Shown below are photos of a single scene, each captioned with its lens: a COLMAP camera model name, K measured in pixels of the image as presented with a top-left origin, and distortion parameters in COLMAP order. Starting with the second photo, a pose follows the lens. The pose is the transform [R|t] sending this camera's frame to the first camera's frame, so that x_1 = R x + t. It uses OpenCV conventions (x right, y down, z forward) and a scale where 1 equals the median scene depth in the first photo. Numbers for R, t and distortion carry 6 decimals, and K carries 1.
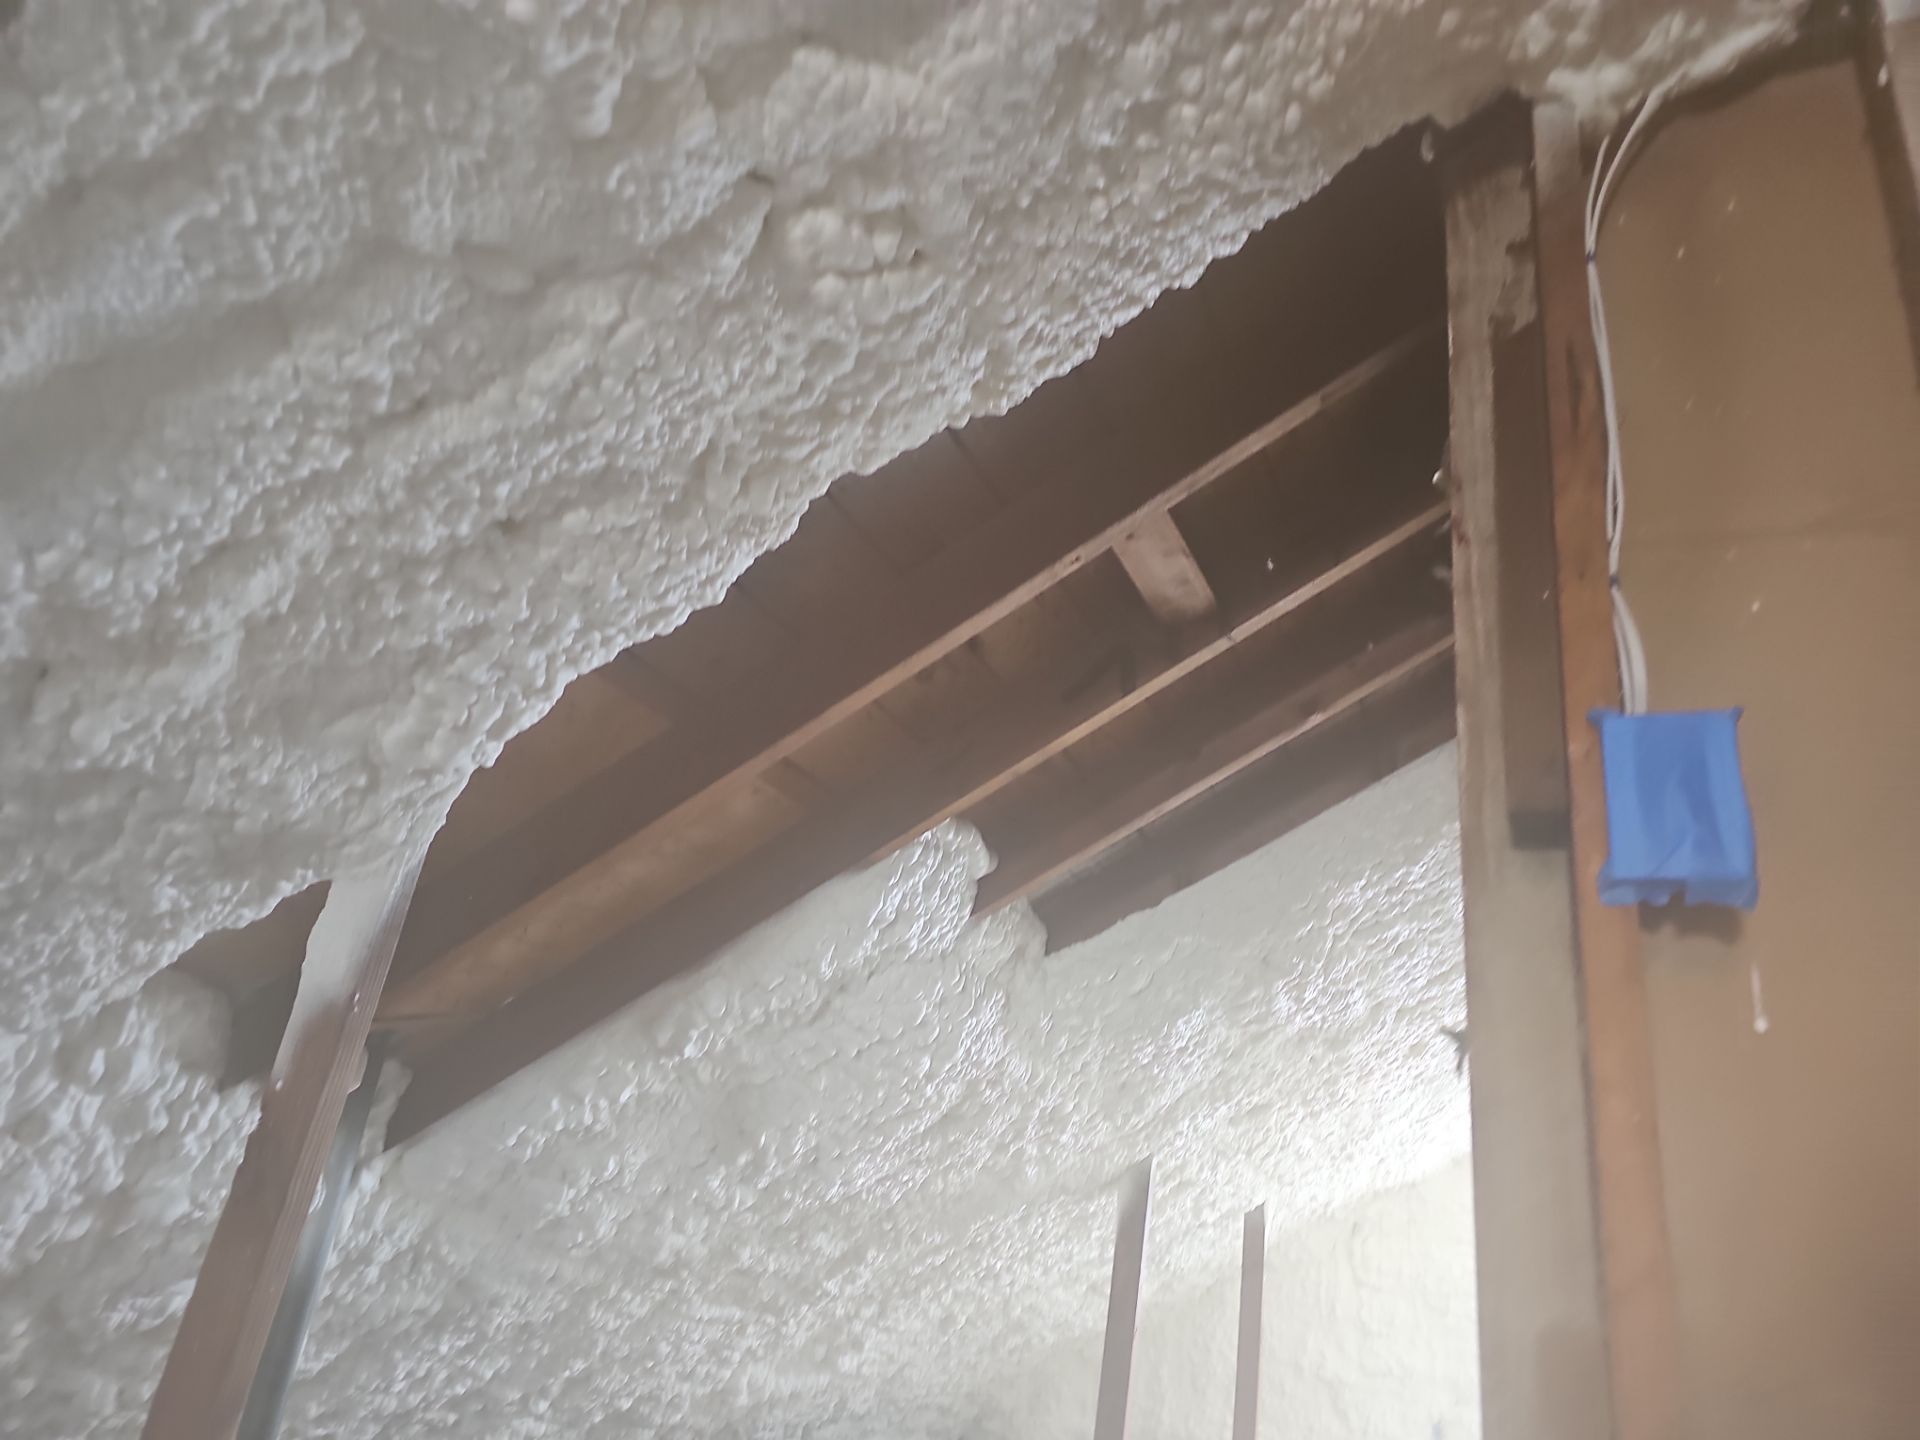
lens RADIAL K [[1248.7, 0, 964.1], [0, 1248.7, 758.5], [0, 0, 1]] dist [0.050601, -0.040454]
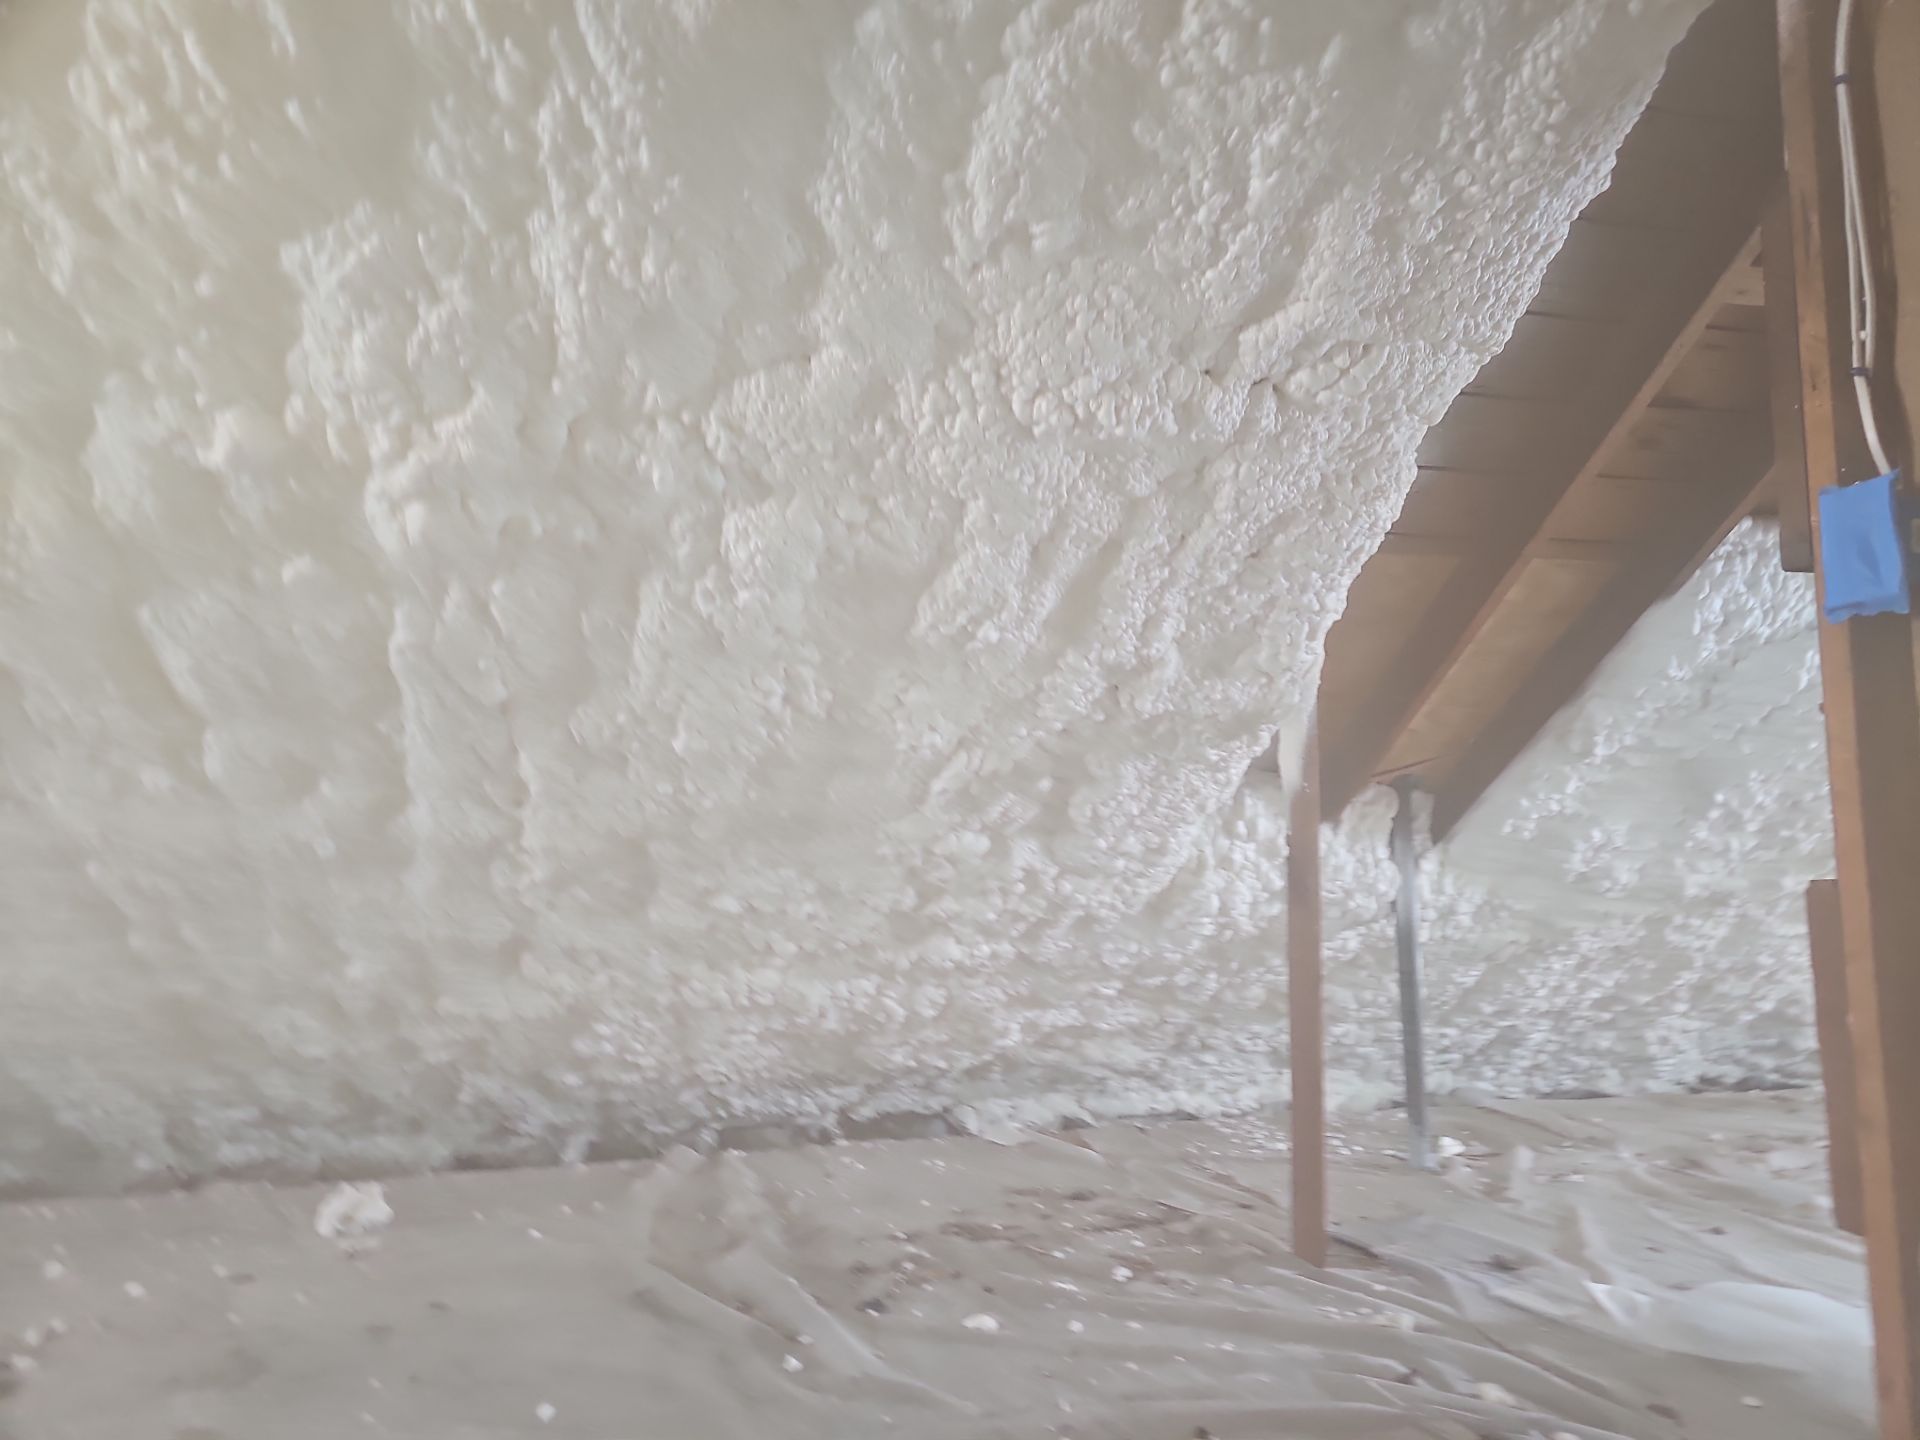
lens RADIAL K [[1248.7, 0, 973.3], [0, 1248.7, 716.6], [0, 0, 1]] dist [0.050601, -0.040454]
pose [[0.584400, -0.214055, -0.782724, 0.845815], [0.374813, 0.926724, 0.026408, -0.167485], [0.719717, -0.308808, 0.621808, -0.590351]]
